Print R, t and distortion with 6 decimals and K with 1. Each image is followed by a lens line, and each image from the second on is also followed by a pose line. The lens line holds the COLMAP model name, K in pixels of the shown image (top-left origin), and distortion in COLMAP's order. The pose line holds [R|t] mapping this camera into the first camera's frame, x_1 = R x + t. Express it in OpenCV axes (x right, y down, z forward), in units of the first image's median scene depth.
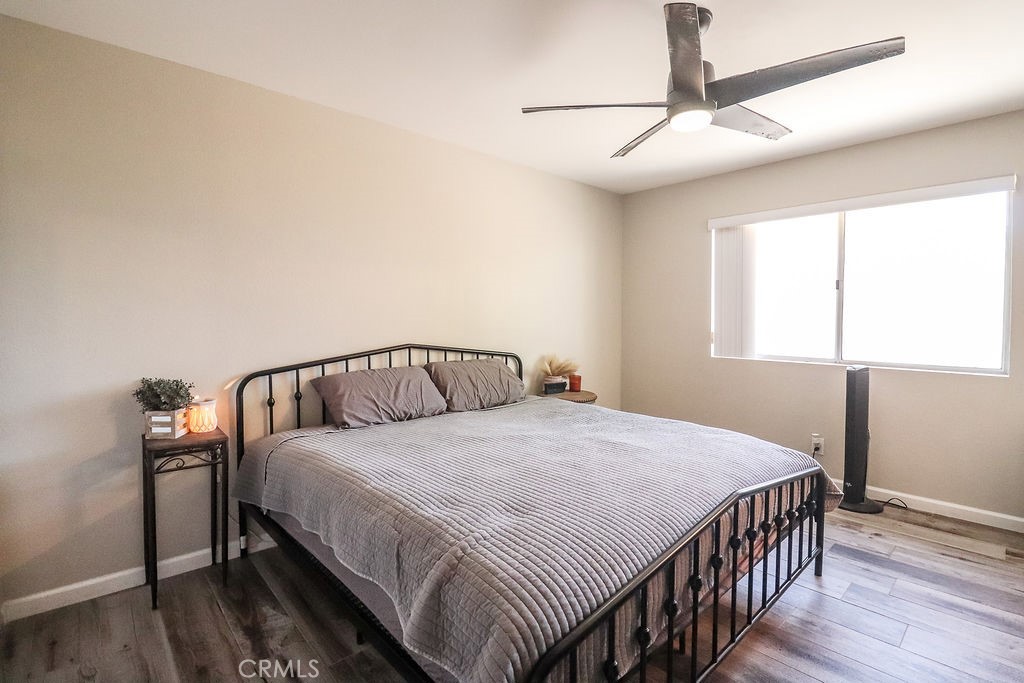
lens RADIAL K [[475.8, 0, 520.4], [0, 475.8, 332.4], [0, 0, 1]] dist [-0.001591, -0.011855]
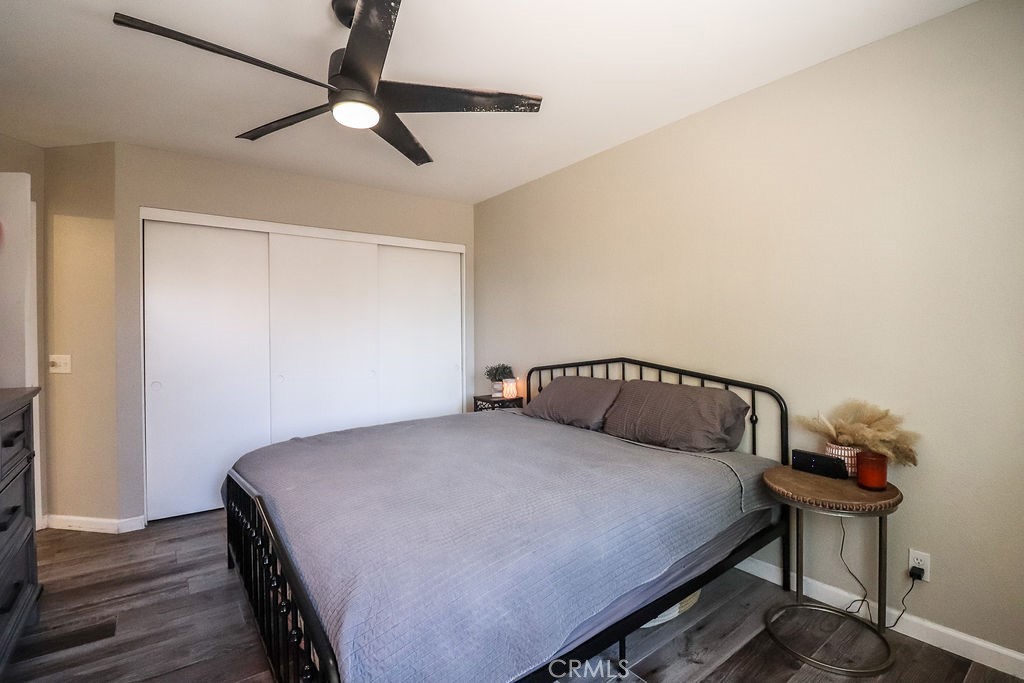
lens RADIAL K [[475.8, 0, 520.4], [0, 475.8, 332.4], [0, 0, 1]] dist [-0.001591, -0.011855]
pose [[-0.091503, 0.003671, -0.995798, 0.789008], [-0.018769, 0.999809, 0.005411, -0.030754], [0.995628, 0.019186, -0.091417, 0.893296]]
